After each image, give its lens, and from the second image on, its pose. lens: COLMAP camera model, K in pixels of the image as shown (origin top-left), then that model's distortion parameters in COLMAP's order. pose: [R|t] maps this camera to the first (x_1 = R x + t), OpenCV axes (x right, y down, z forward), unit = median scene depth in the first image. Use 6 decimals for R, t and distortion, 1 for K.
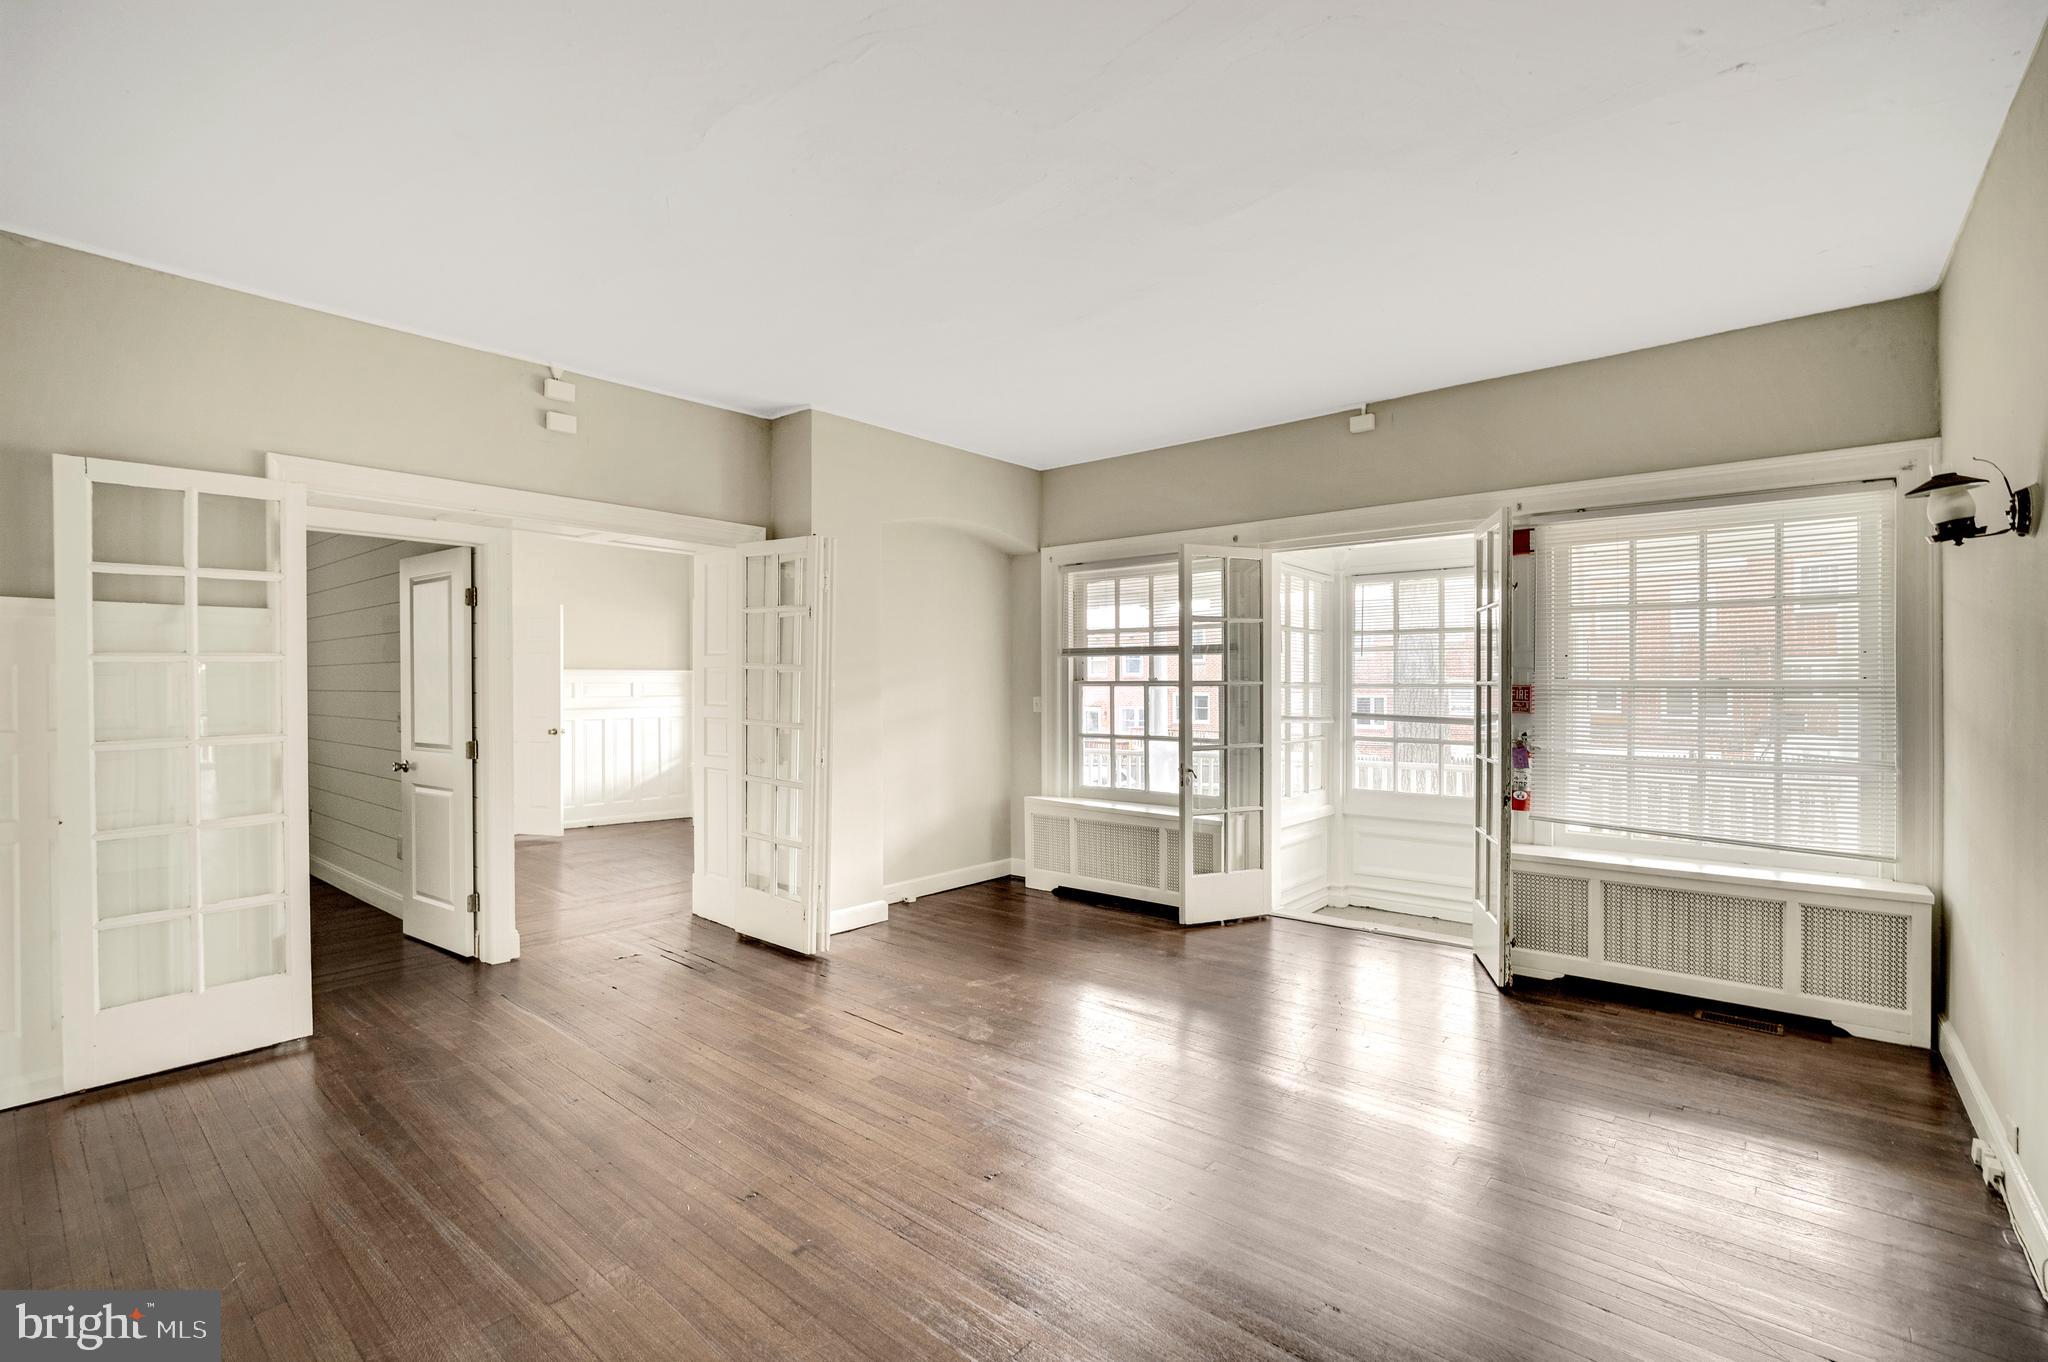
lens RADIAL K [[934.8, 0, 1045.3], [0, 934.8, 677.0], [0, 0, 1]] dist [-0.014001, 0.003365]
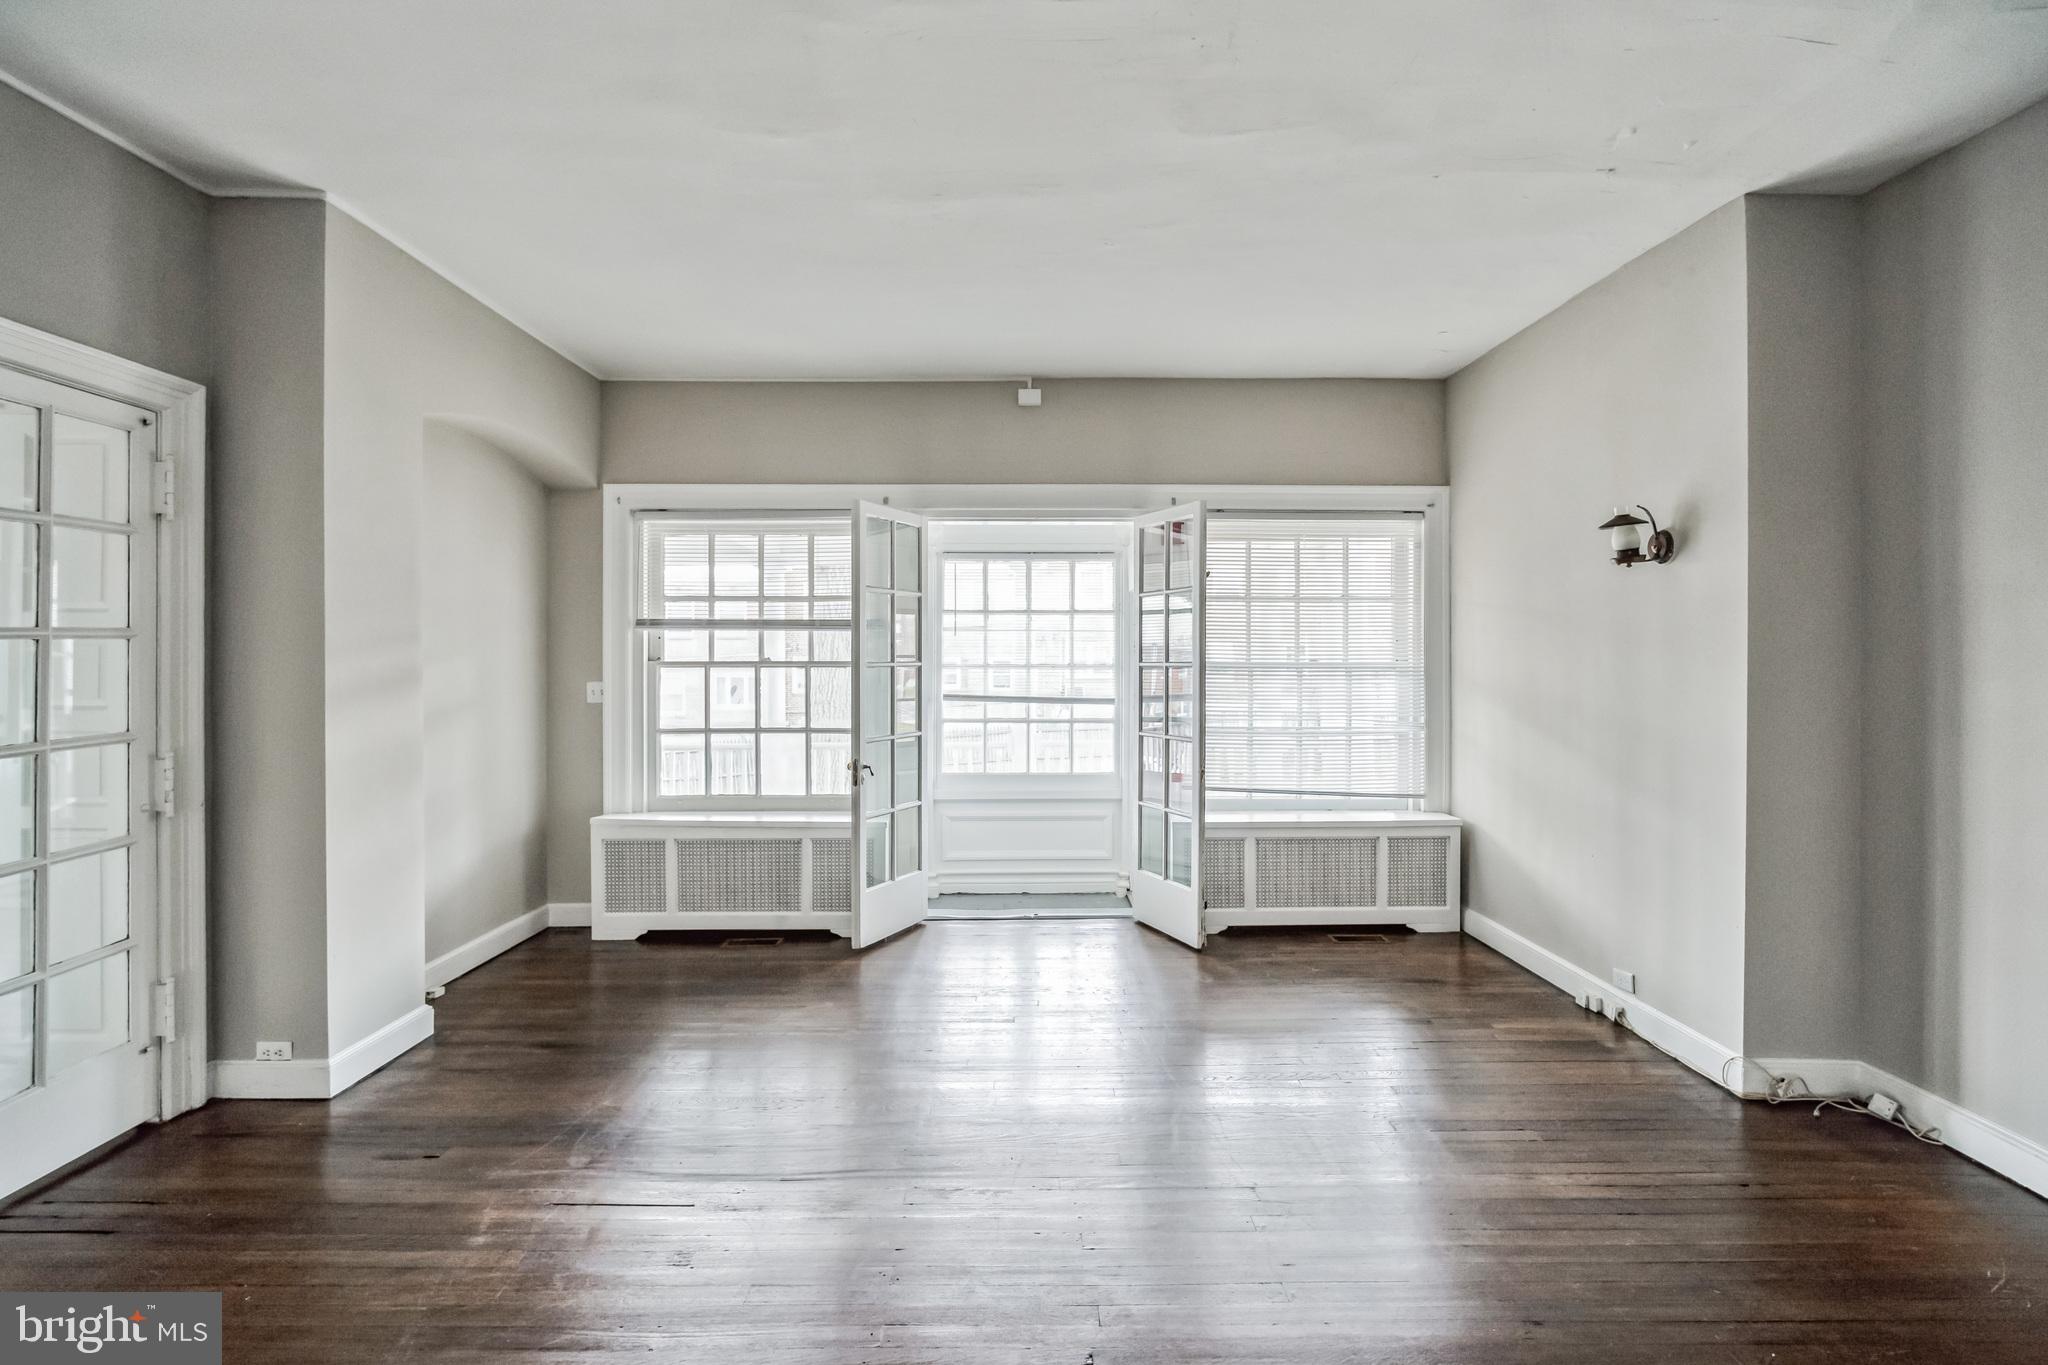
lens RADIAL K [[934.8, 0, 1017.9], [0, 934.8, 659.4], [0, 0, 1]] dist [-0.014001, 0.003365]
pose [[0.750648, 0.002441, 0.660698, -0.291064], [-0.005529, 0.999981, 0.002588, -0.000792], [-0.660679, -0.005596, 0.750648, 0.257680]]
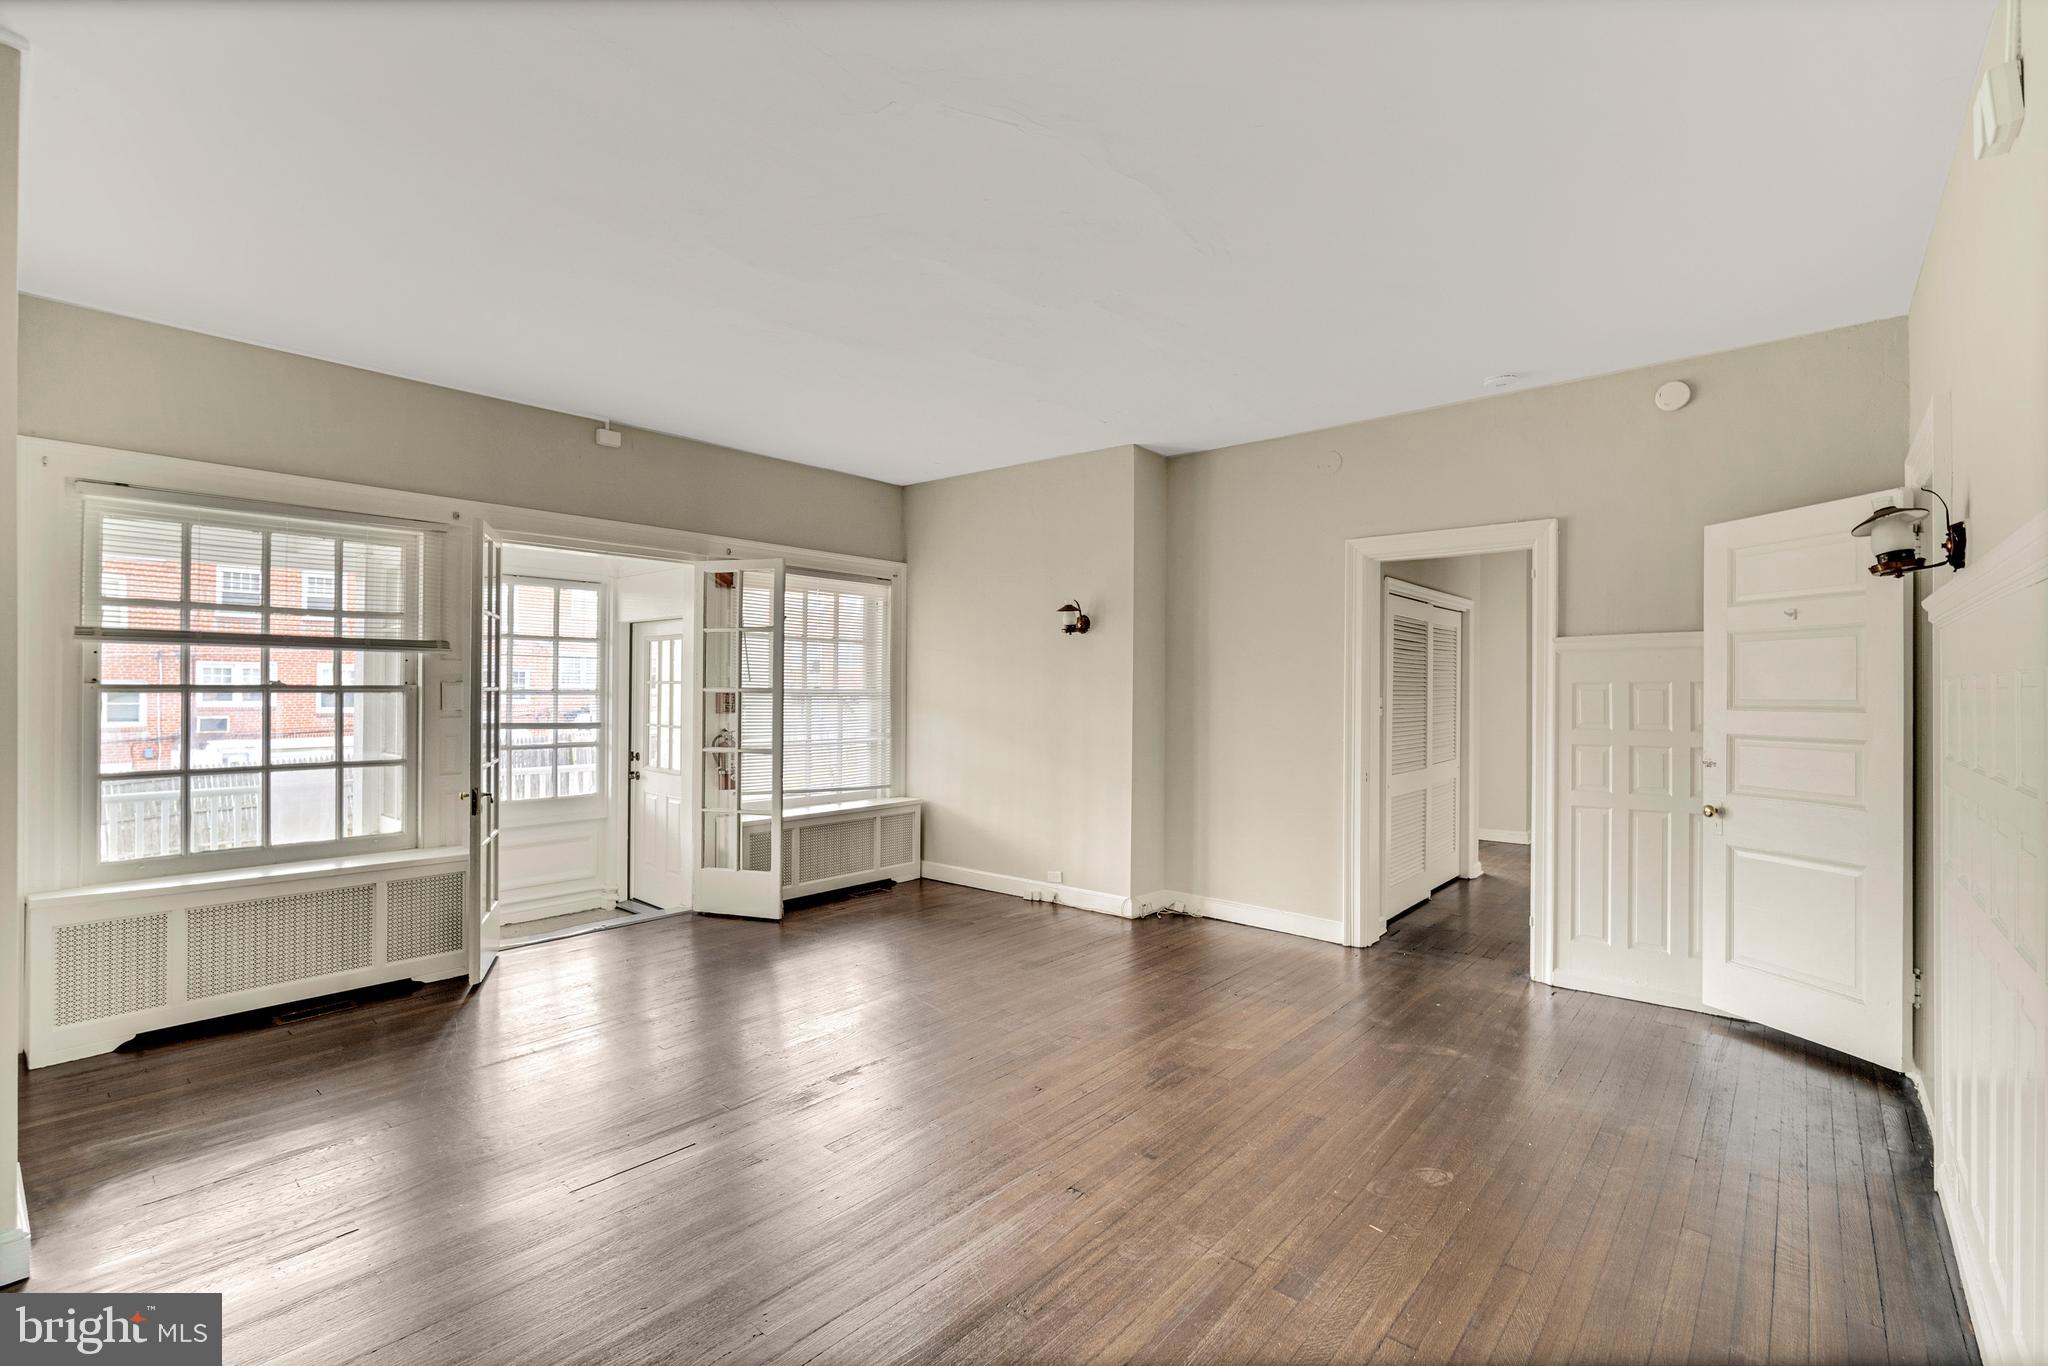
lens RADIAL K [[934.8, 0, 1010.2], [0, 934.8, 689.6], [0, 0, 1]] dist [-0.014001, 0.003365]
pose [[-0.006192, 0.001359, 0.999980, -0.658628], [-0.011984, 0.999927, -0.001433, 0.002458], [-0.999909, -0.011993, -0.006175, 0.529995]]
